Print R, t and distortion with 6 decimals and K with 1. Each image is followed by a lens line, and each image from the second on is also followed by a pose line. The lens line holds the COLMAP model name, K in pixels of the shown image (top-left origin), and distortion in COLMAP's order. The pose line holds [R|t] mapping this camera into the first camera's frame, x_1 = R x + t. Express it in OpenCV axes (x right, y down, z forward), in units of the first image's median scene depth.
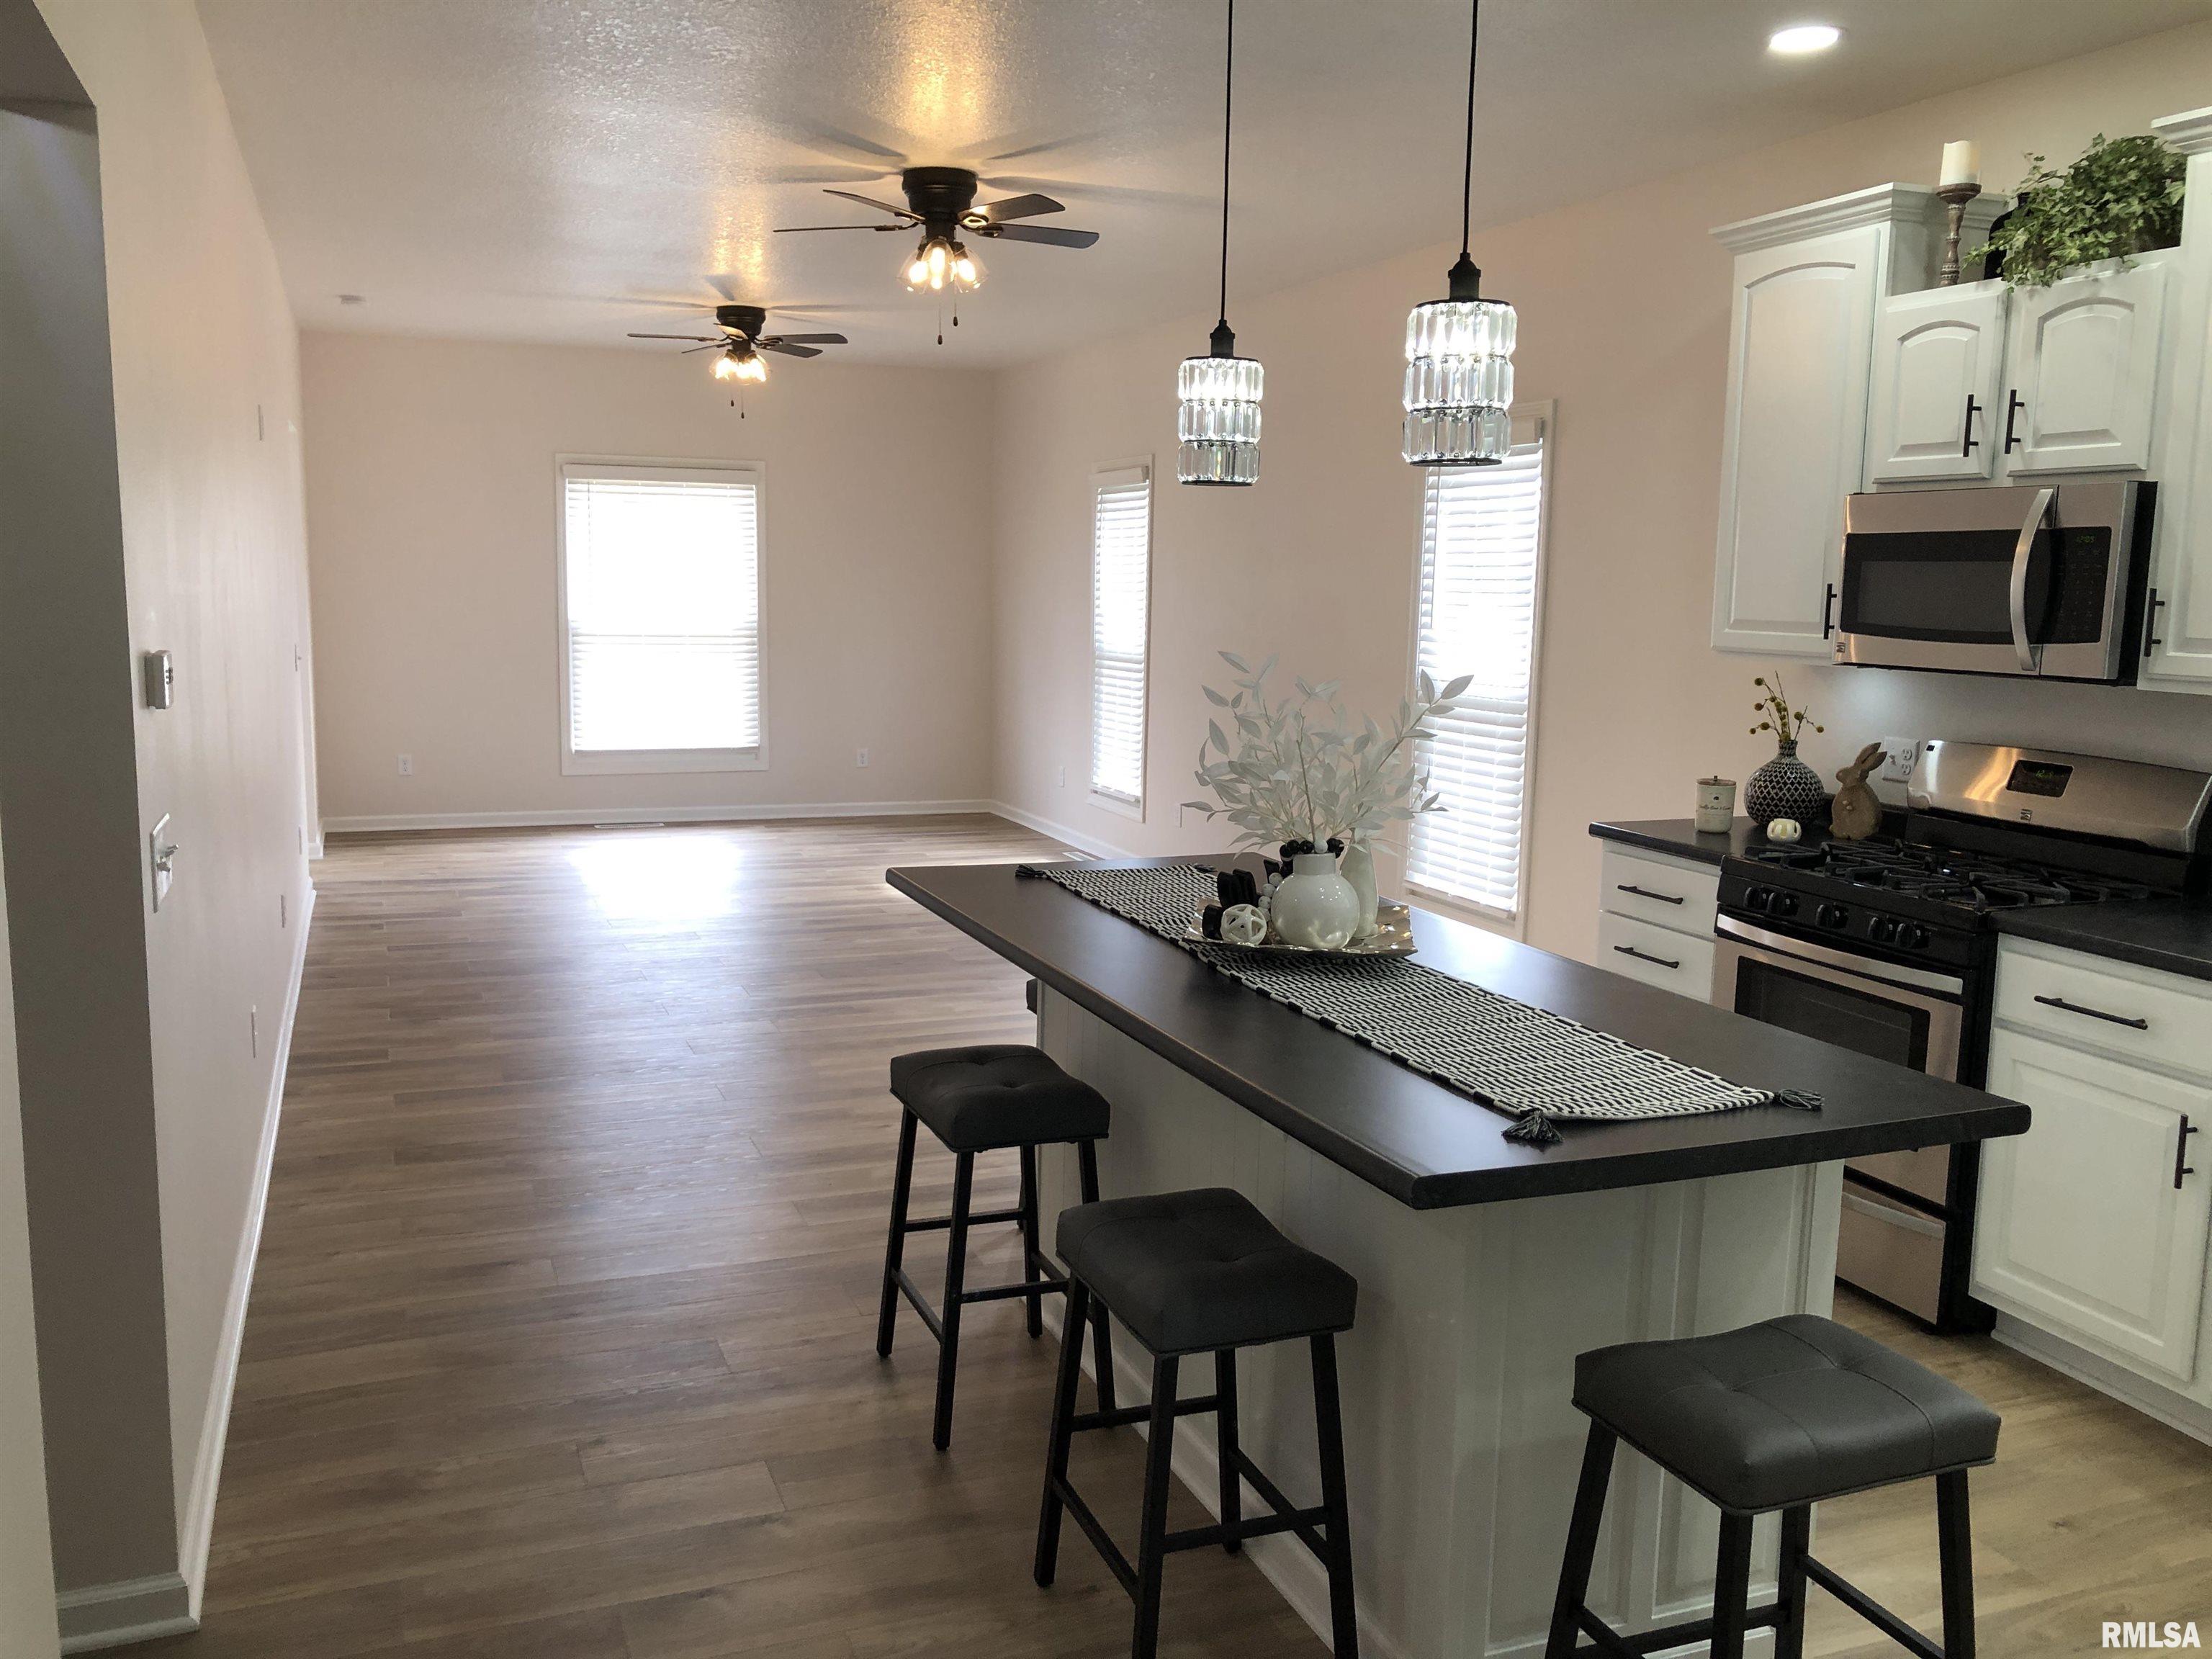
lens RADIAL K [[1826.6, 0, 1106.2], [0, 1826.6, 838.0], [0, 0, 1]] dist [0.009814, 0.000707]
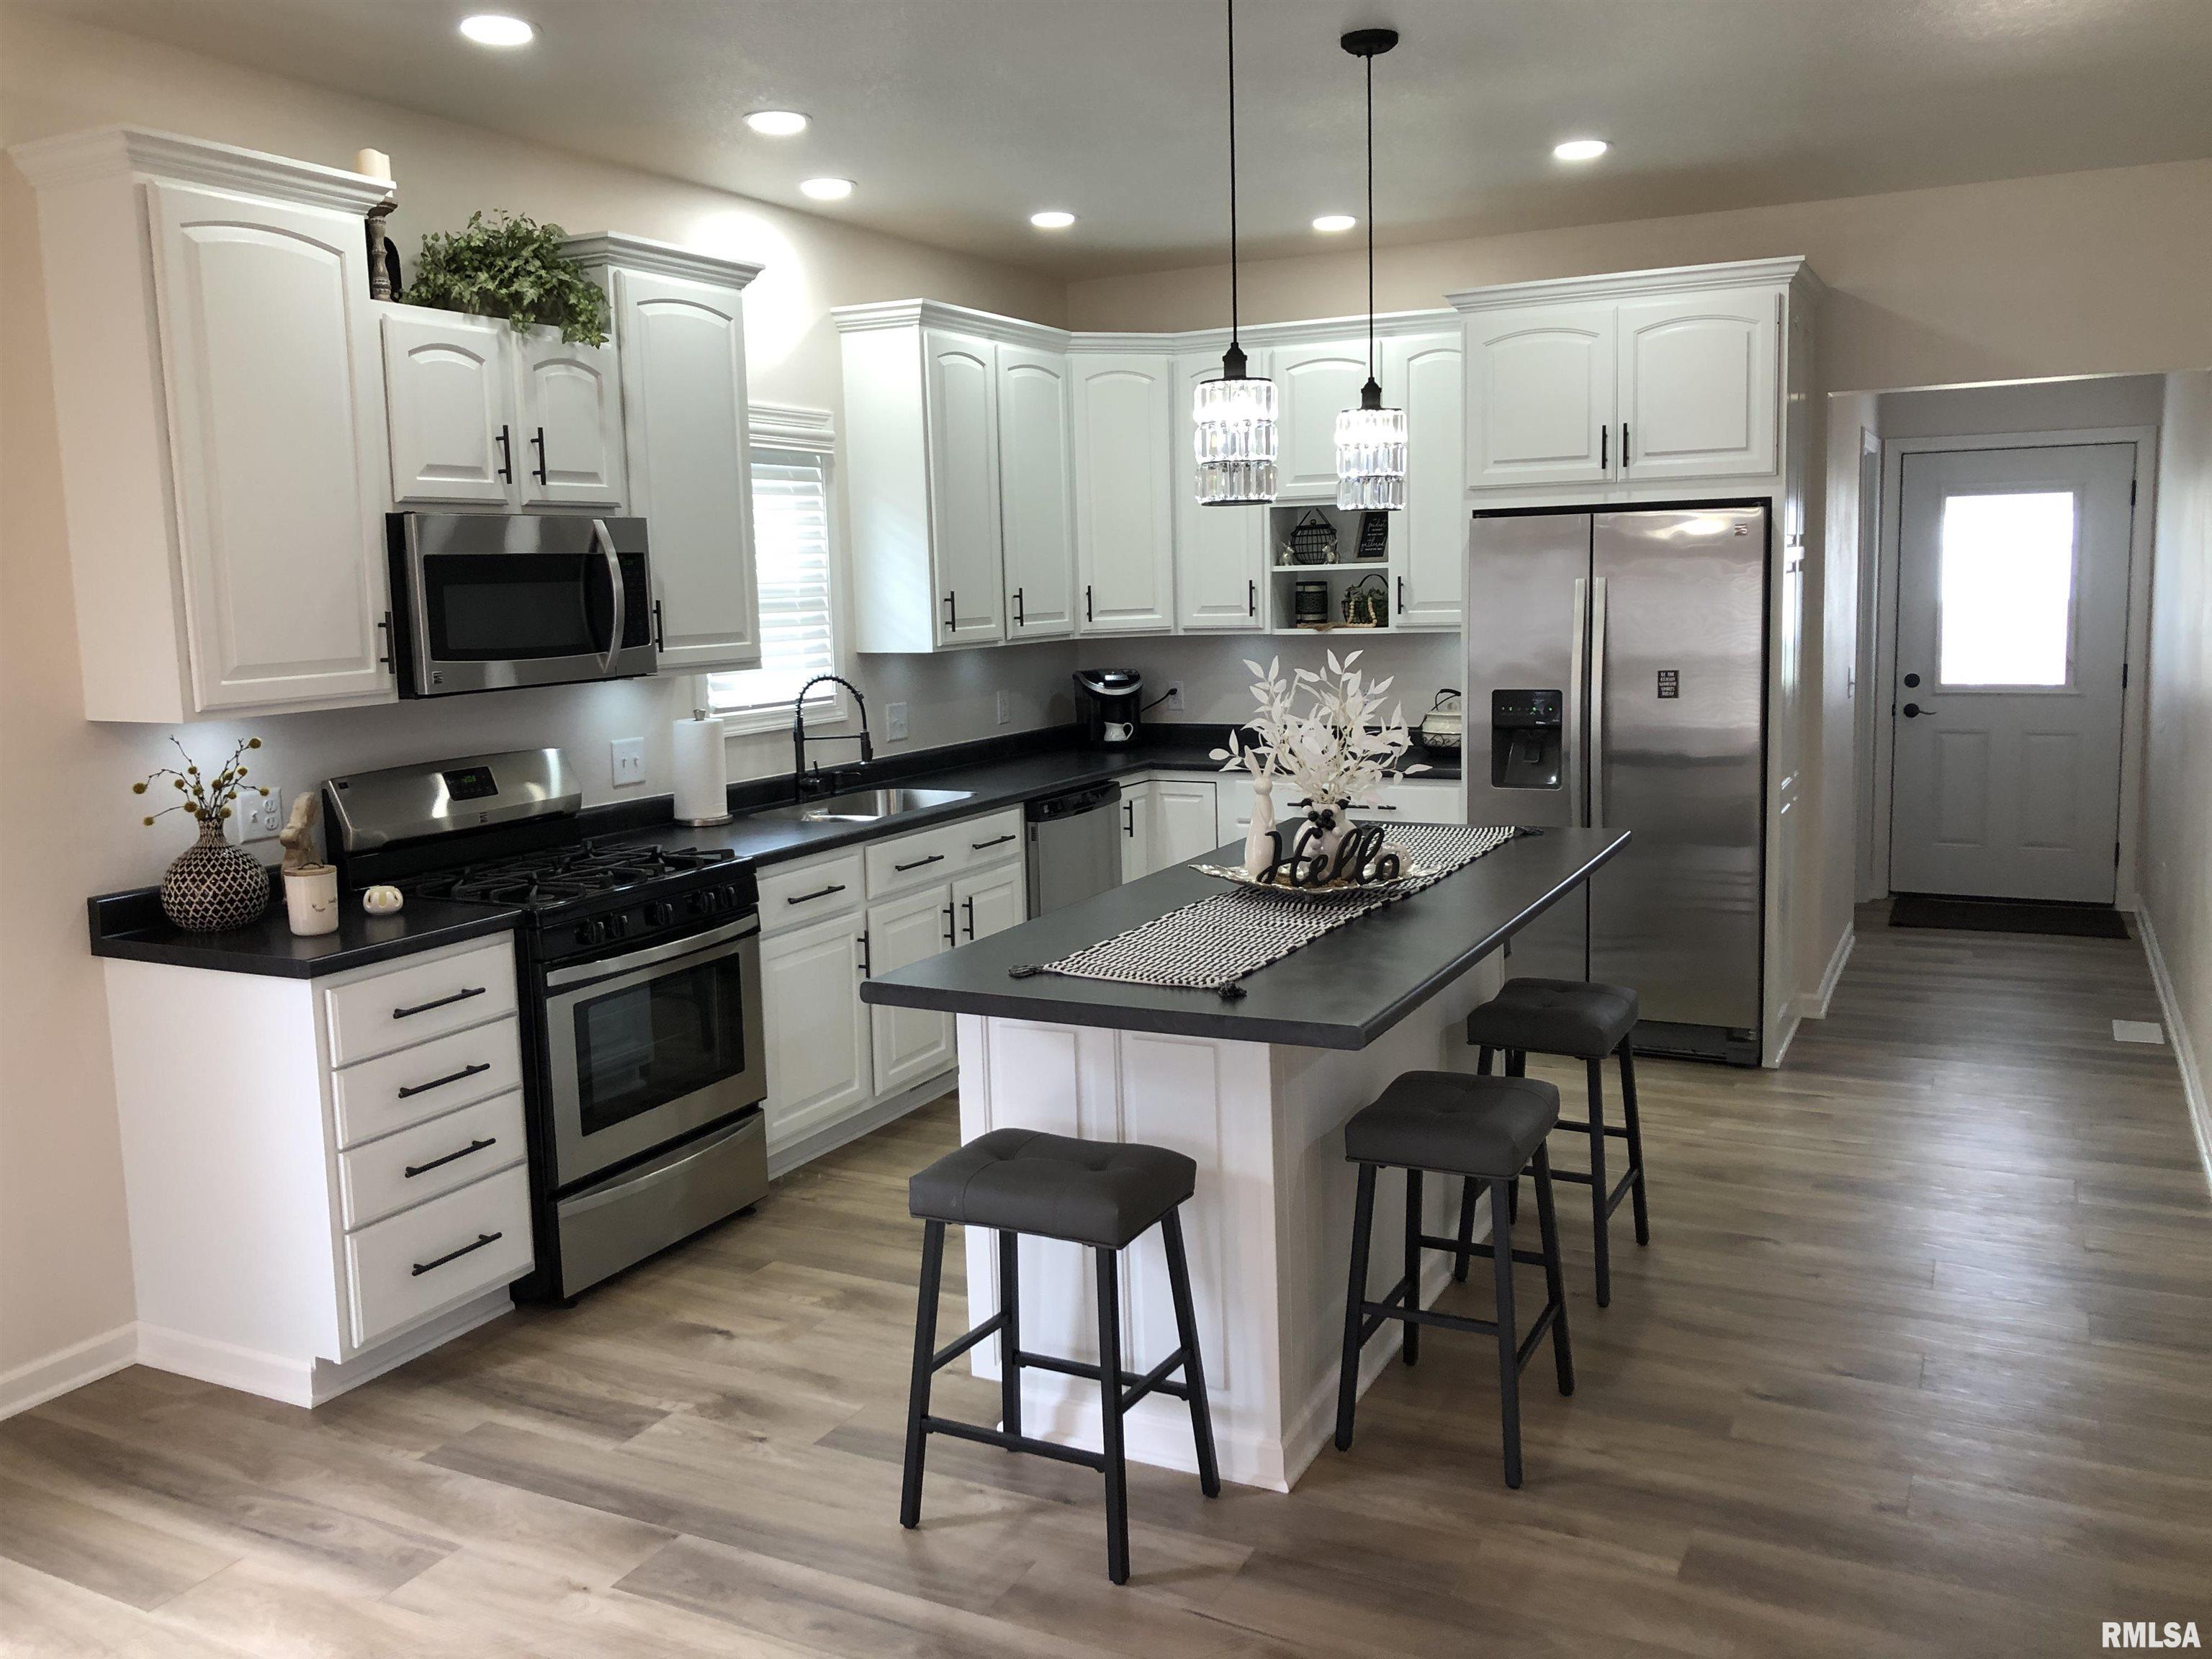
lens RADIAL K [[1826.6, 0, 1095.0], [0, 1826.6, 821.2], [0, 0, 1]] dist [0.009814, 0.000707]
pose [[-0.662931, -0.101874, 0.741717, -0.536171], [0.122994, 0.962420, 0.242117, -0.228004], [-0.738509, 0.251734, -0.625488, 1.414957]]
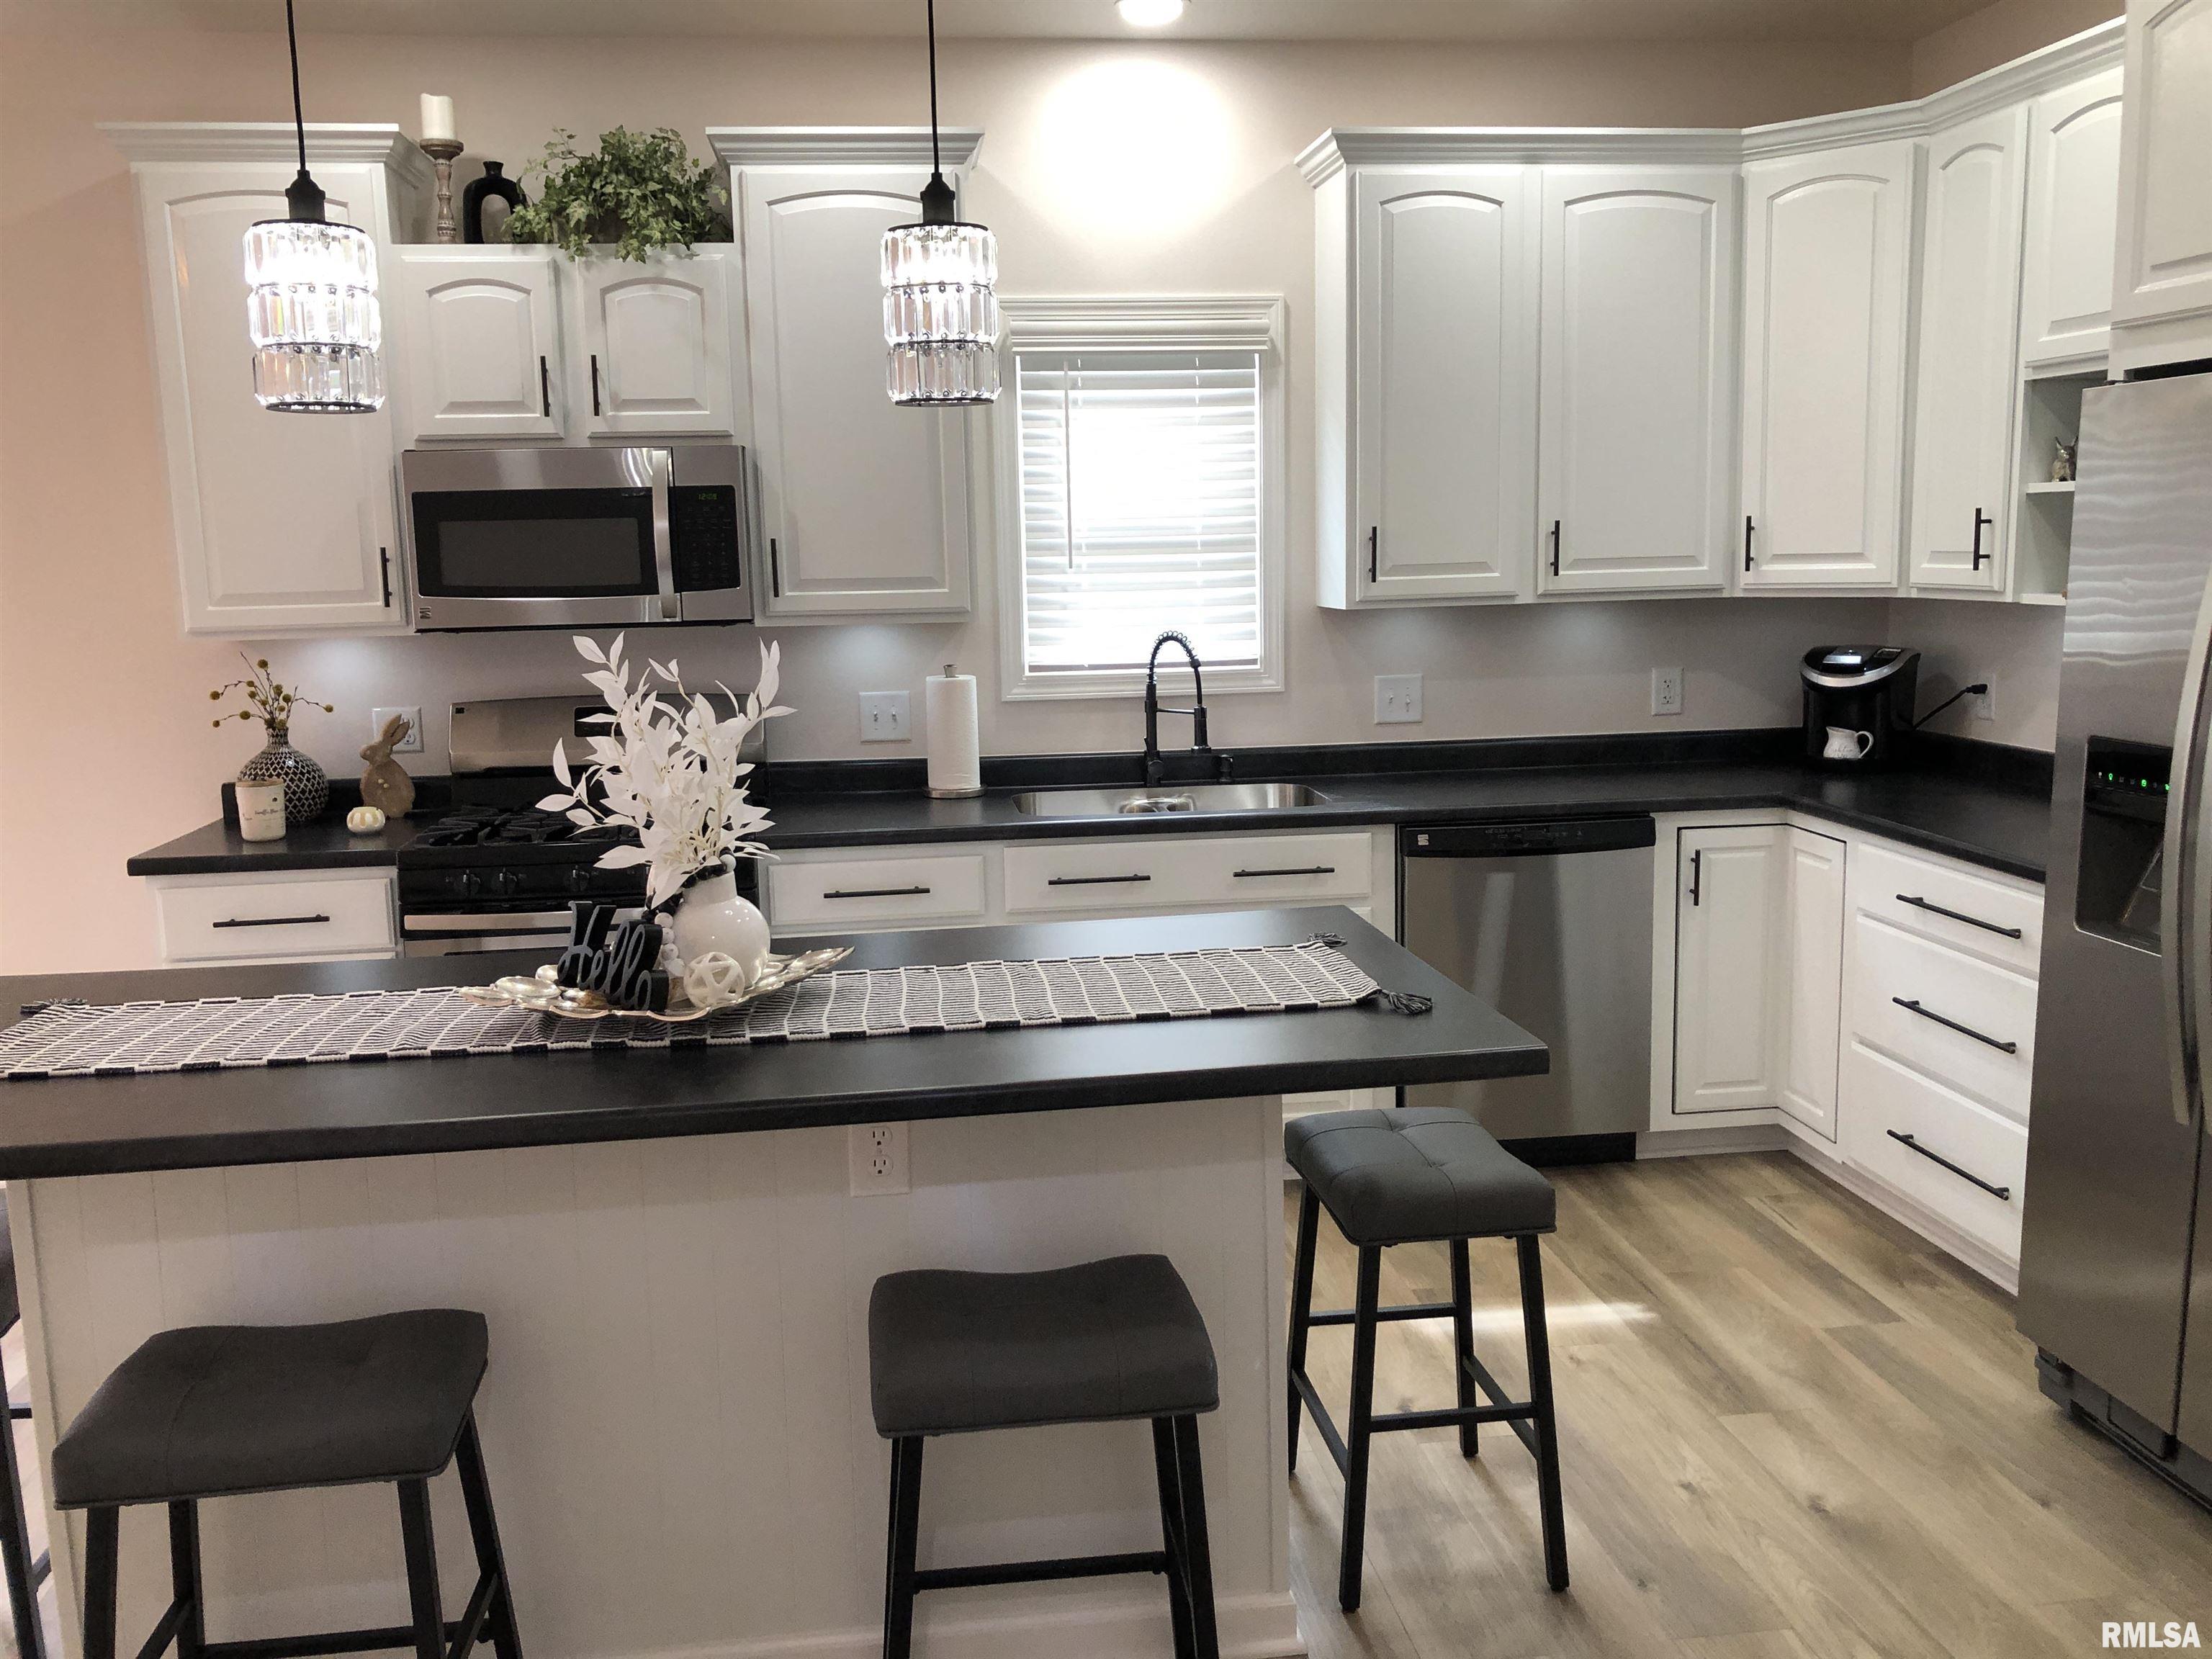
lens RADIAL K [[1826.6, 0, 1113.2], [0, 1826.6, 821.2], [0, 0, 1]] dist [0.009814, 0.000707]
pose [[0.252700, -0.165656, 0.953258, -0.448017], [0.169072, 0.977636, 0.125072, -0.060147], [-0.952658, 0.129563, 0.275056, 0.433621]]
